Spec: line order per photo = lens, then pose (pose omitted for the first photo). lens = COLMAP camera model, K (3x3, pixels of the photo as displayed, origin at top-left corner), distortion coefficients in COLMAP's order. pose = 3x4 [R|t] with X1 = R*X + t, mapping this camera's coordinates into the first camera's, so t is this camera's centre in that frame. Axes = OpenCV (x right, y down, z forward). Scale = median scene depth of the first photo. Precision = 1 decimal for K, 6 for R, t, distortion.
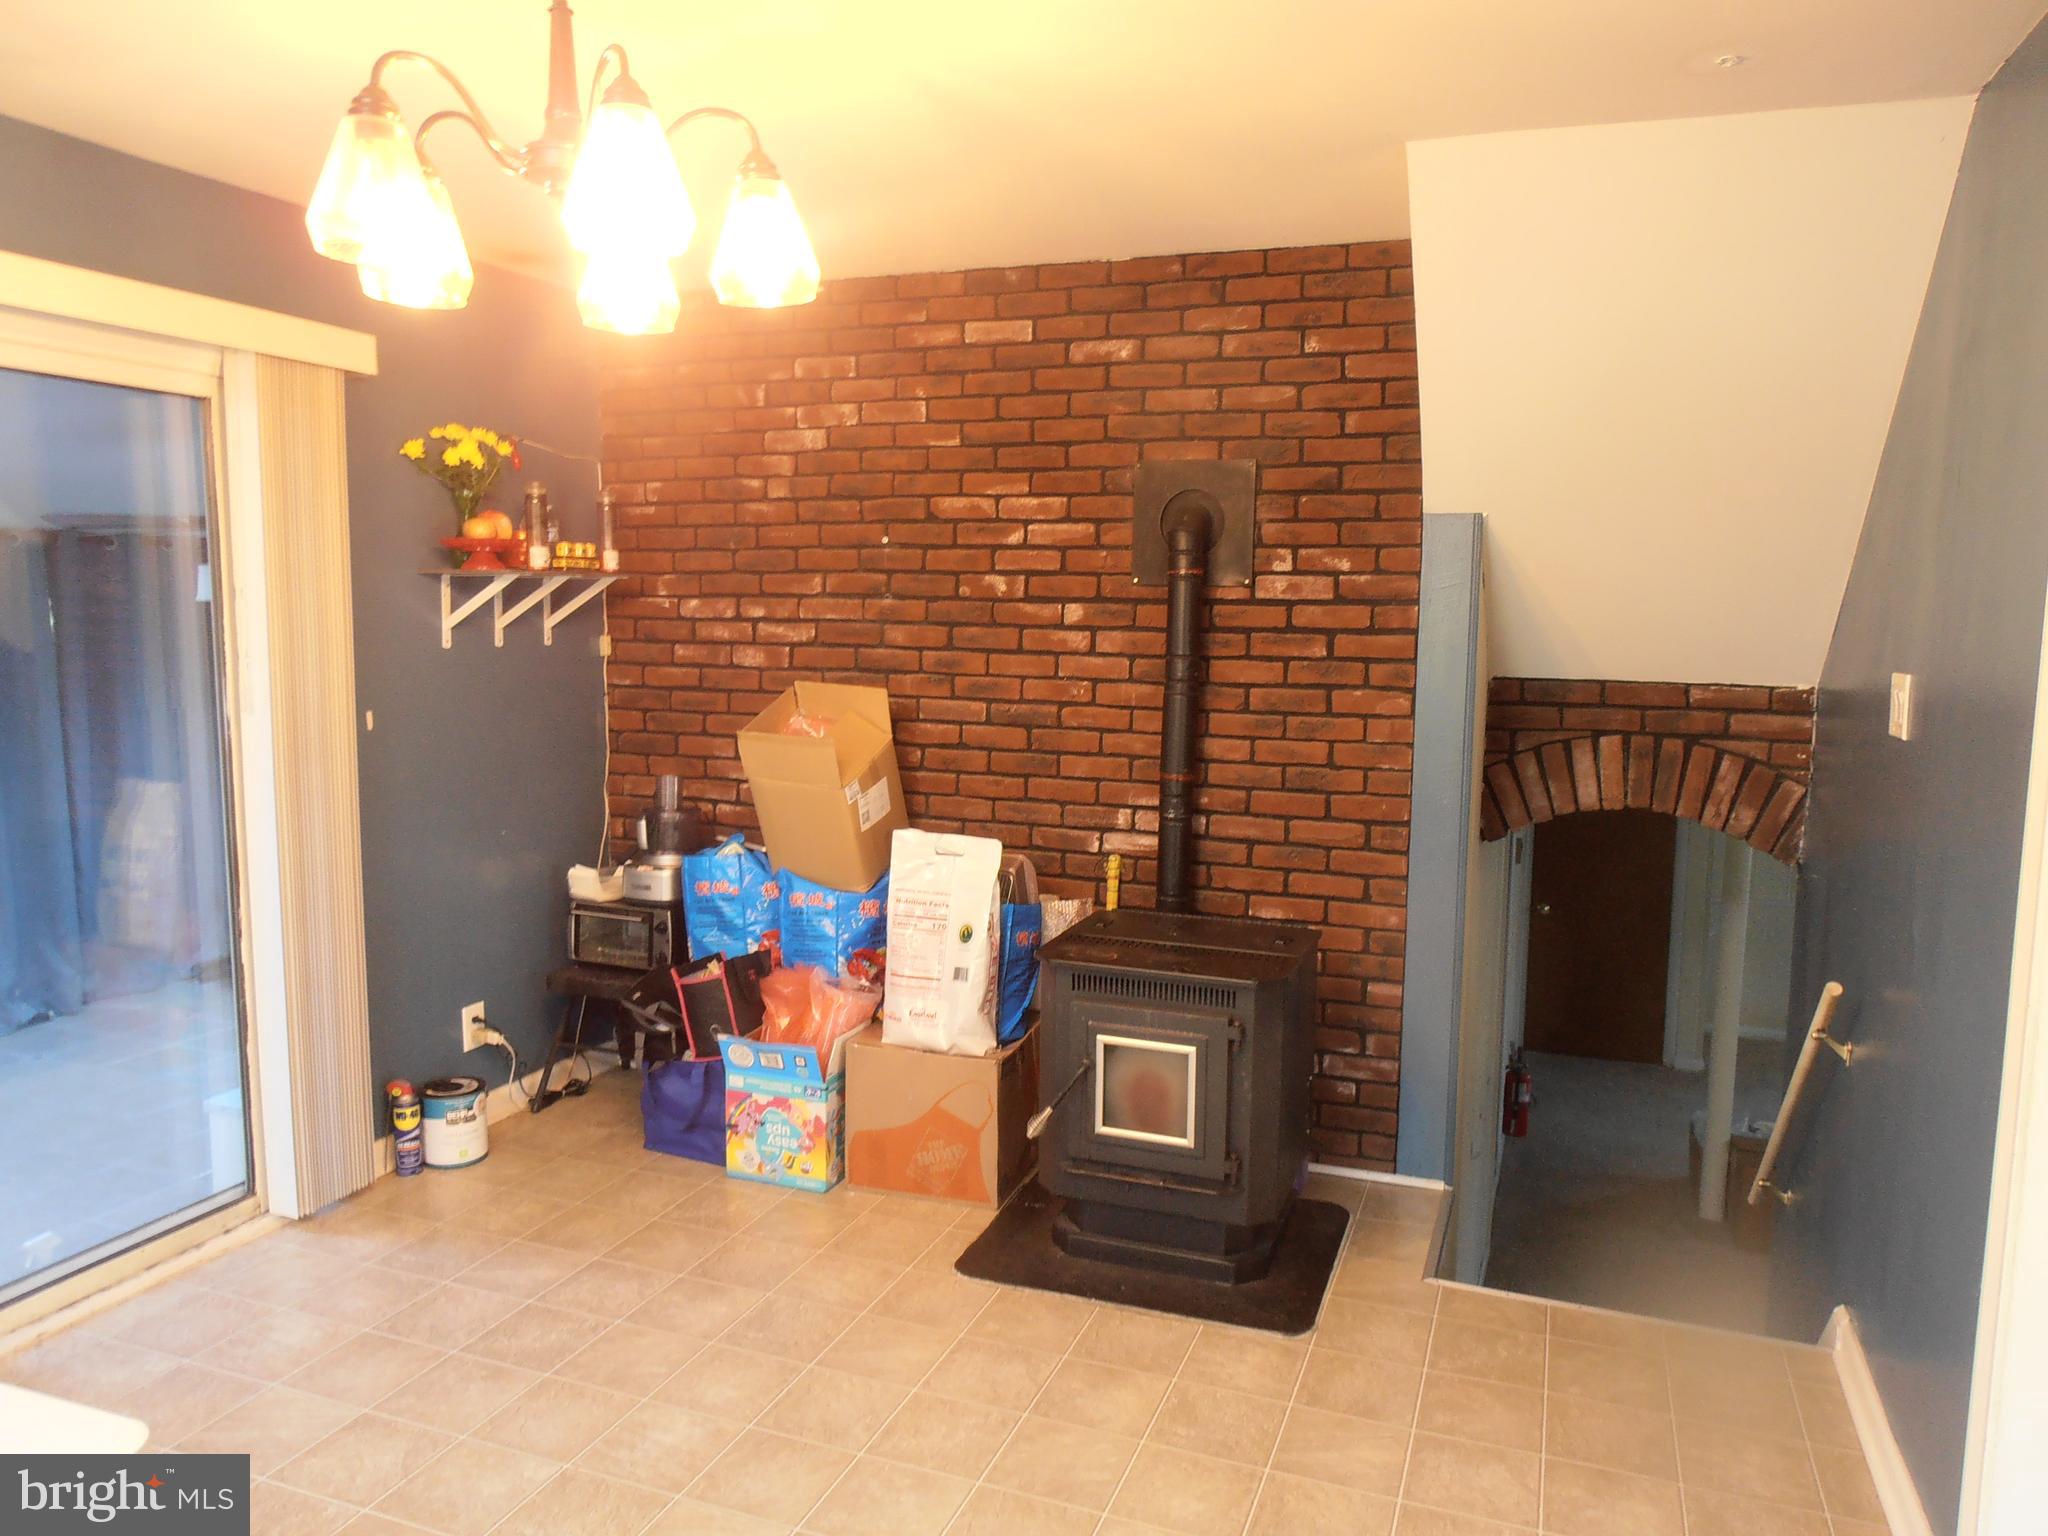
lens RADIAL K [[1441.4, 0, 1022.3], [0, 1441.4, 774.2], [0, 0, 1]] dist [-0.003081, -0.000673]
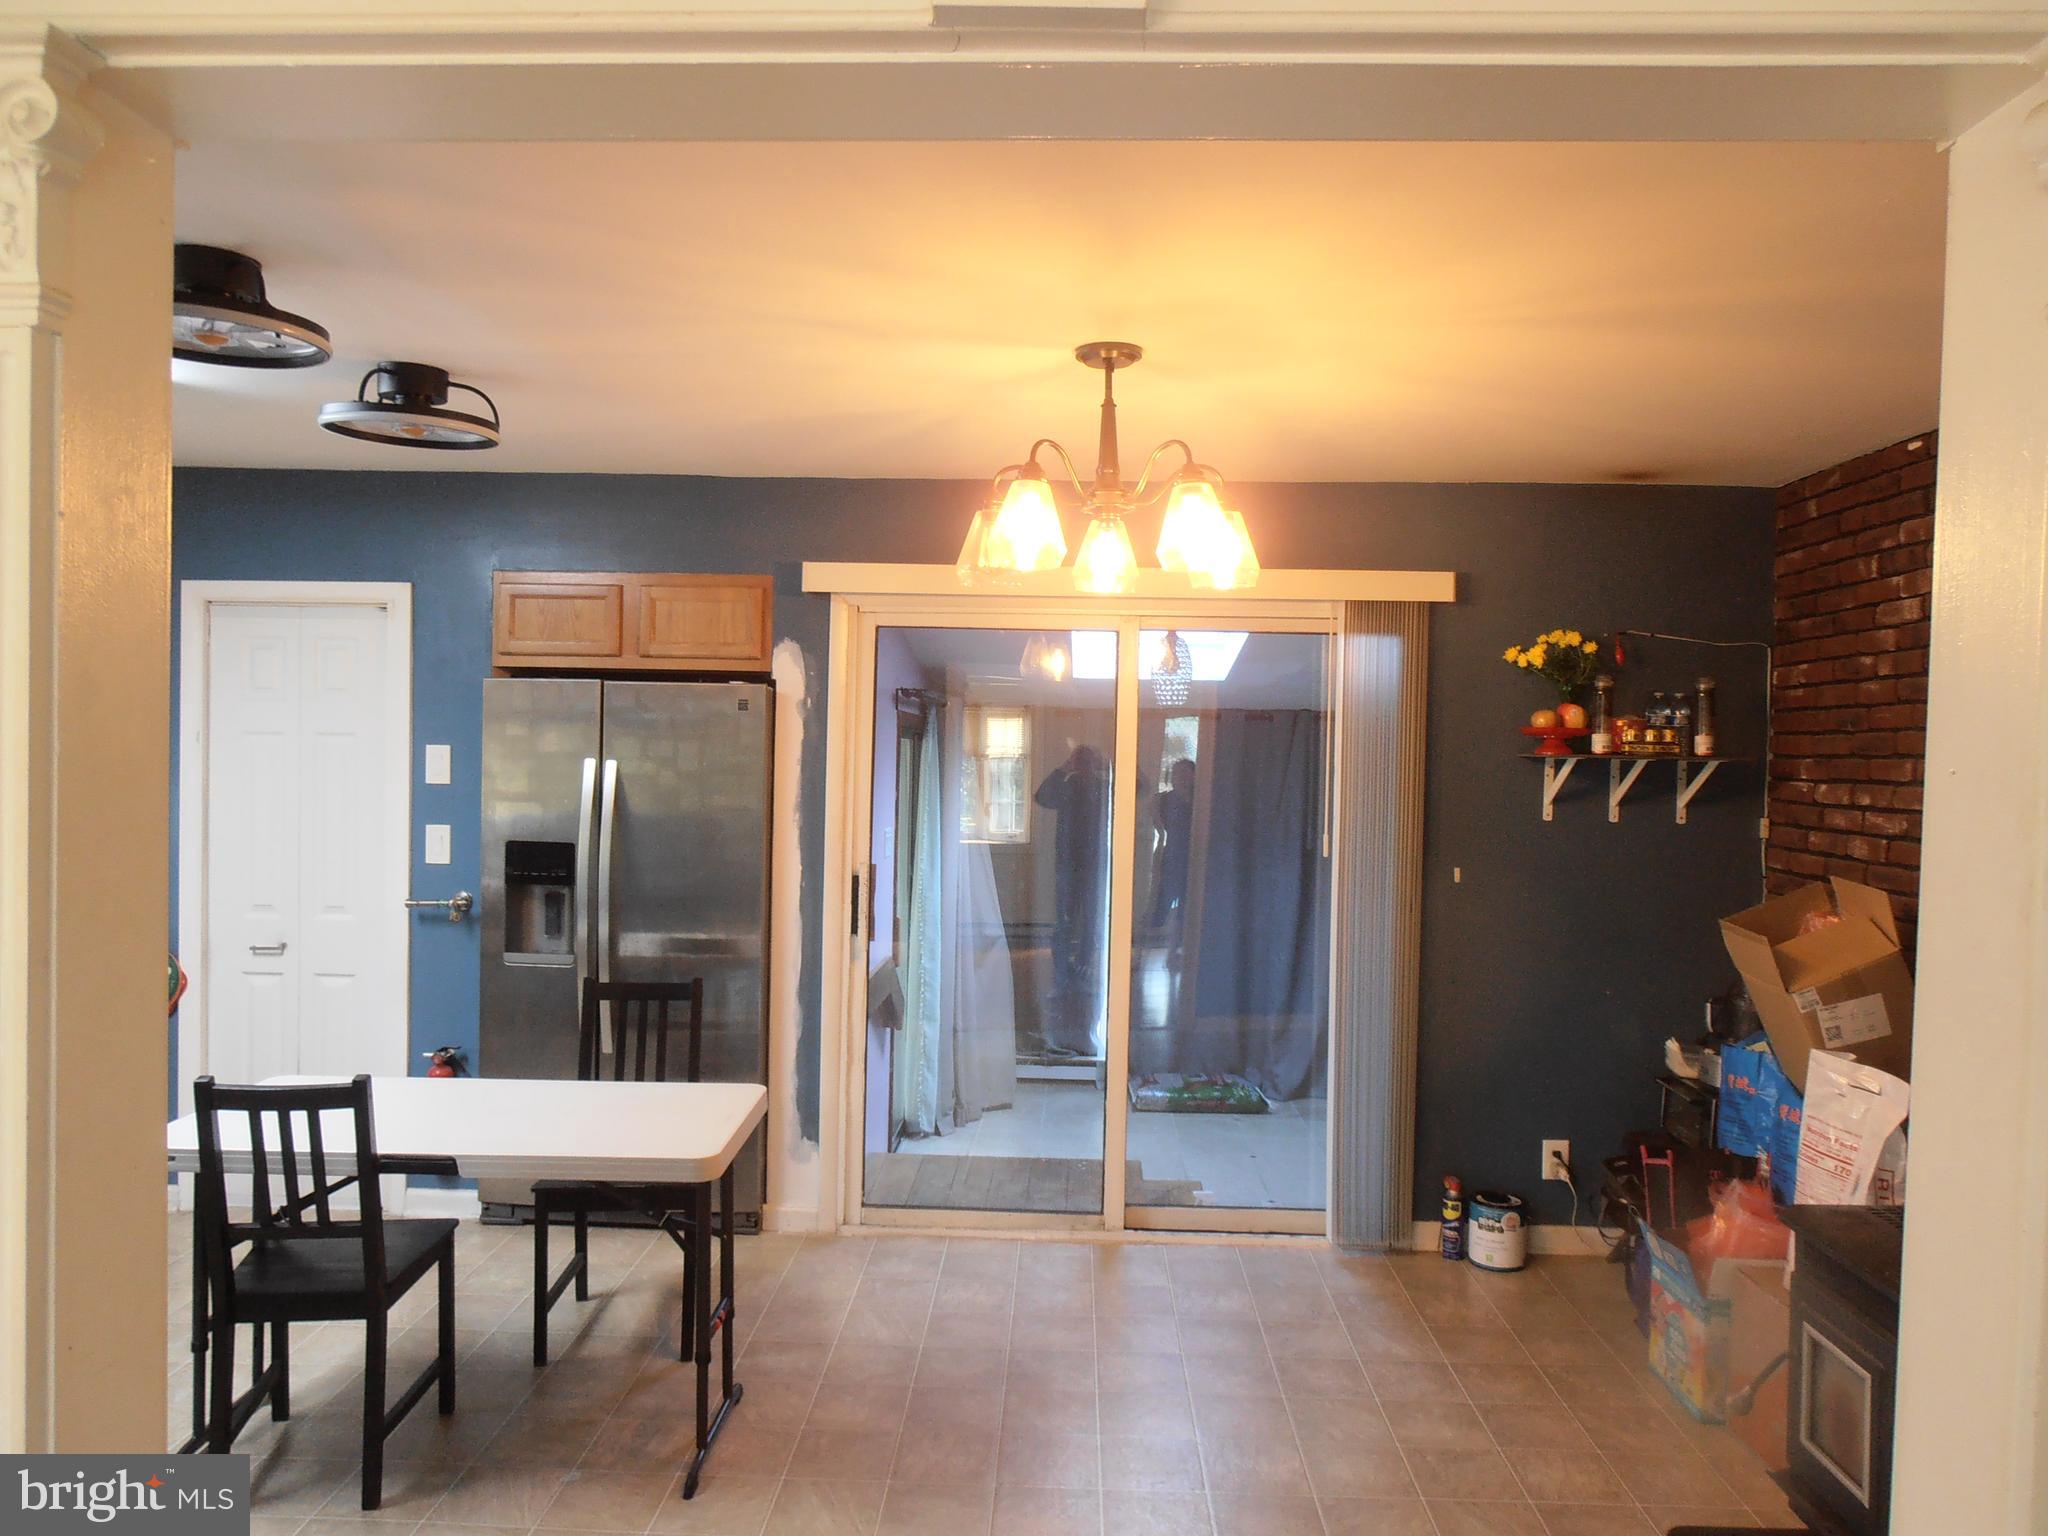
lens RADIAL K [[1441.4, 0, 1025.6], [0, 1441.4, 764.5], [0, 0, 1]] dist [-0.003081, -0.000673]
pose [[0.322100, 0.012252, -0.946626, 0.535801], [-0.127259, 0.991401, -0.030470, -0.041655], [0.938113, 0.130281, 0.320889, 0.218680]]
